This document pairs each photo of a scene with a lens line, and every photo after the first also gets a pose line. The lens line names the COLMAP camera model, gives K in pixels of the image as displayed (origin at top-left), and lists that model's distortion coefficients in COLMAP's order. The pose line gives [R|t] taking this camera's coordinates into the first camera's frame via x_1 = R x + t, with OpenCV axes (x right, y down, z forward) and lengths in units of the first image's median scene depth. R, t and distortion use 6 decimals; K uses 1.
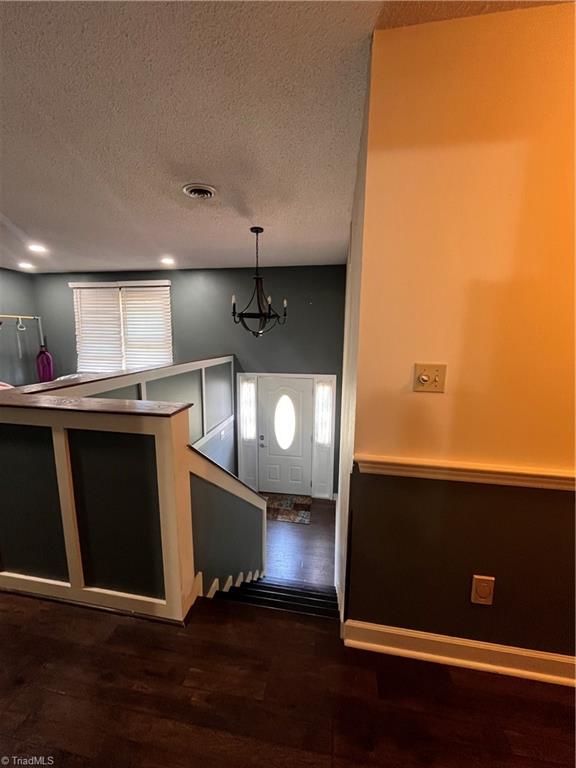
lens RADIAL K [[311.1, 0, 285.4], [0, 311.1, 382.2], [0, 0, 1]] dist [0.001139, -0.000410]
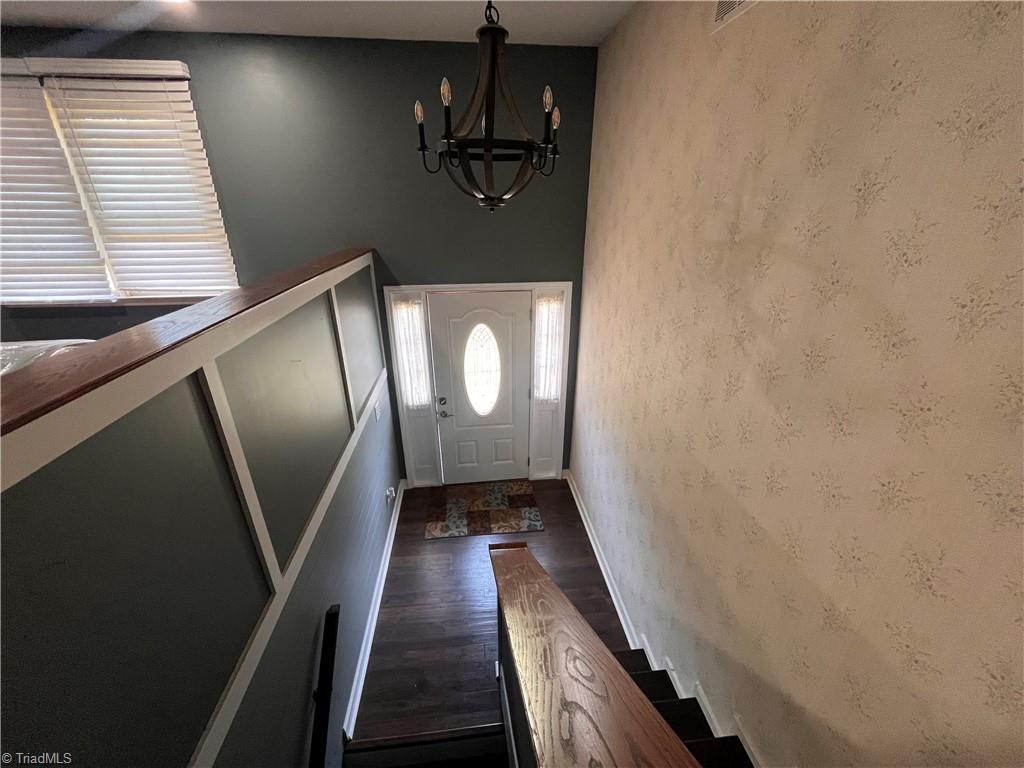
lens RADIAL K [[414.9, 0, 512.5], [0, 414.9, 387.2], [0, 0, 1]] dist [0.001139, -0.000410]
pose [[0.961898, -0.116935, 0.247140, -0.139776], [0.049347, 0.963331, 0.263738, -0.039923], [-0.268918, -0.241494, 0.932397, 0.269827]]
